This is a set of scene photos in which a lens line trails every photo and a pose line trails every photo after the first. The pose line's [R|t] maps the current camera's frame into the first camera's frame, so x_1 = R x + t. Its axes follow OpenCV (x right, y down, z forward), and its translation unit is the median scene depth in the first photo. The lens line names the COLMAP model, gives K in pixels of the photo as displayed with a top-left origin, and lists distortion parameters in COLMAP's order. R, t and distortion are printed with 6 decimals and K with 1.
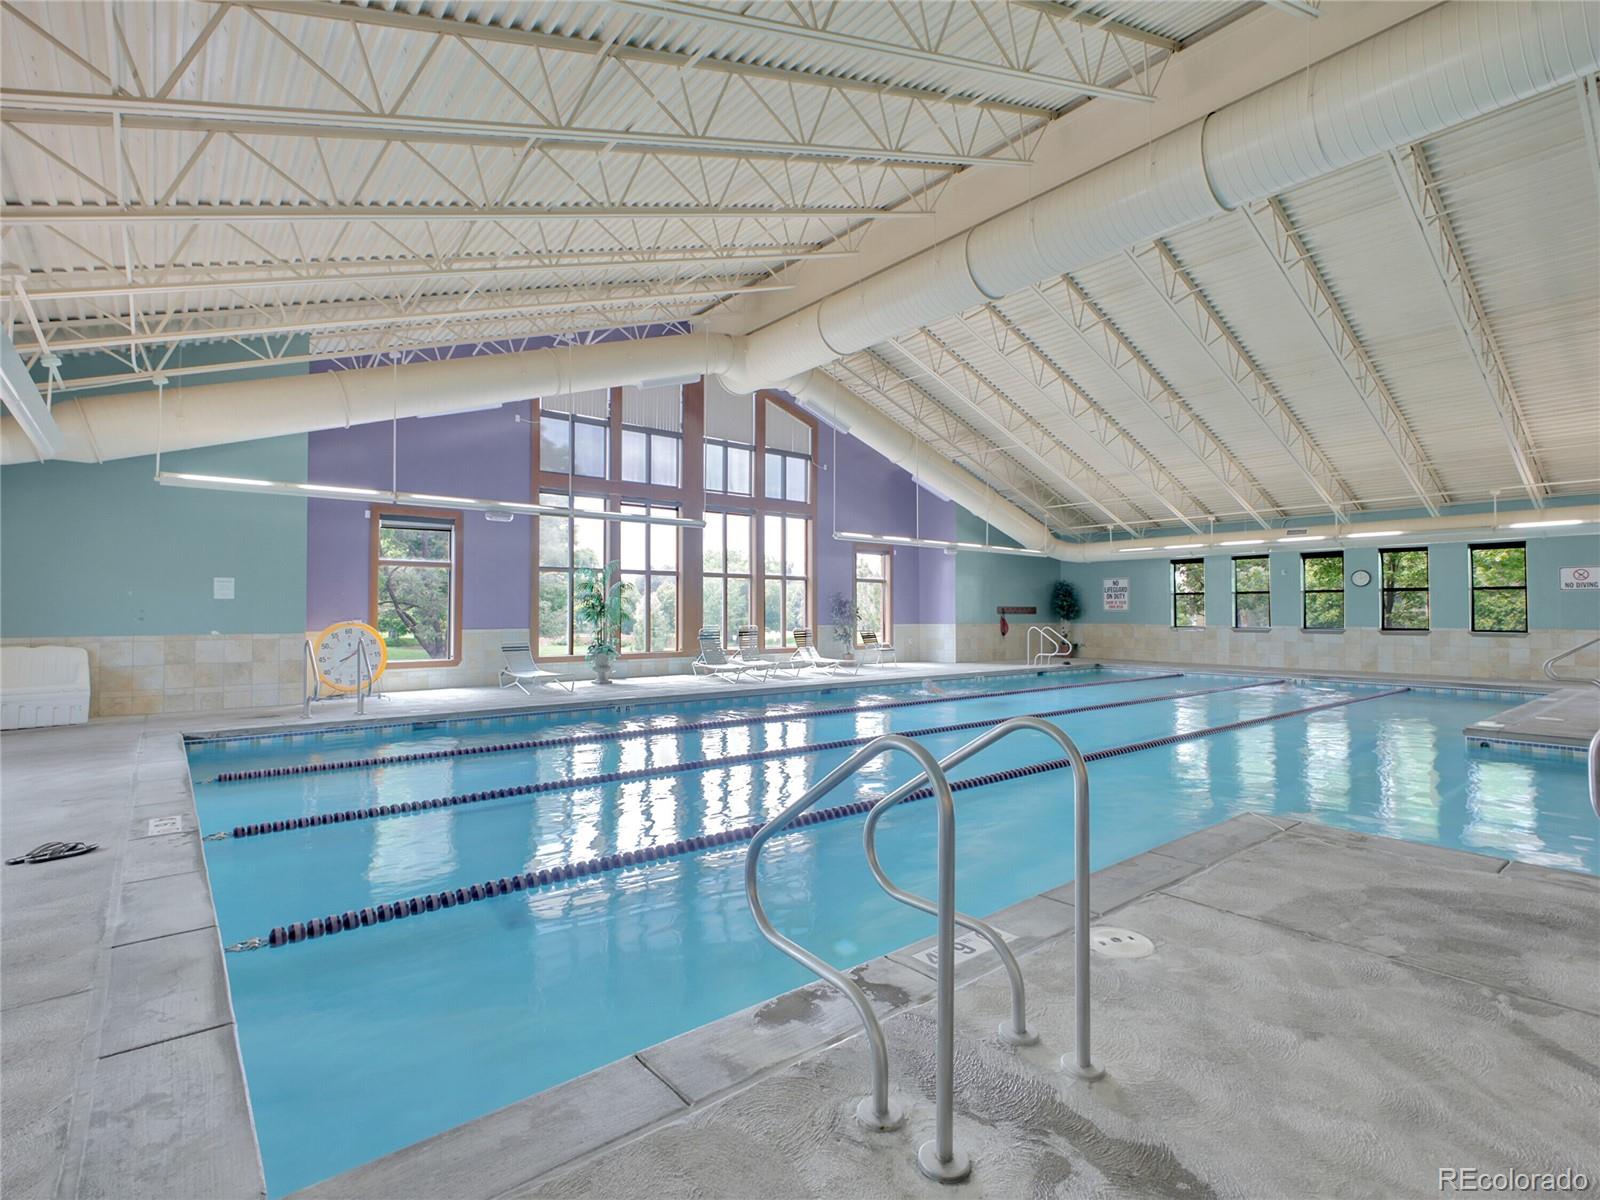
lens RADIAL K [[791.7, 0, 799.6], [0, 791.7, 608.2], [0, 0, 1]] dist [0.000513, -0.000347]
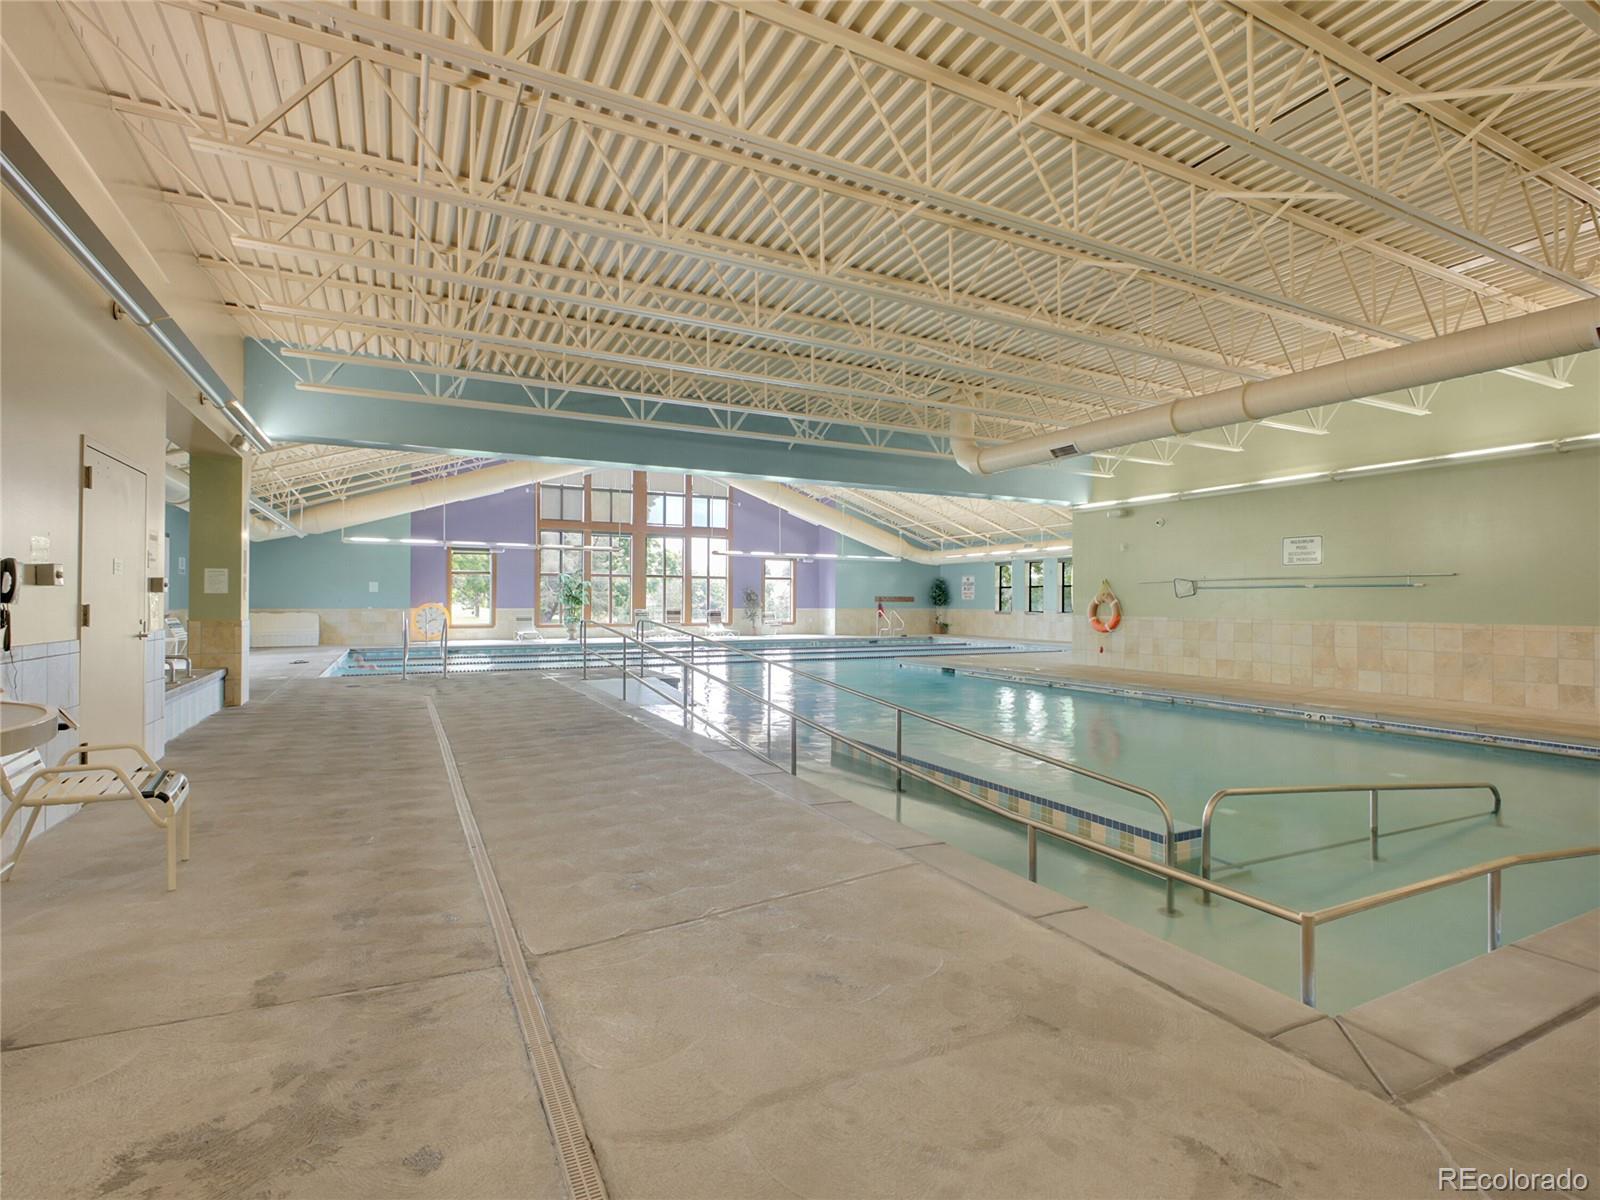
lens RADIAL K [[791.7, 0, 802.7], [0, 791.7, 597.7], [0, 0, 1]] dist [0.000513, -0.000347]
pose [[0.978240, 0.002129, -0.207463, 0.491514], [-0.002050, 0.999998, 0.000595, 0.000002], [0.207464, -0.000157, 0.978243, -0.490382]]
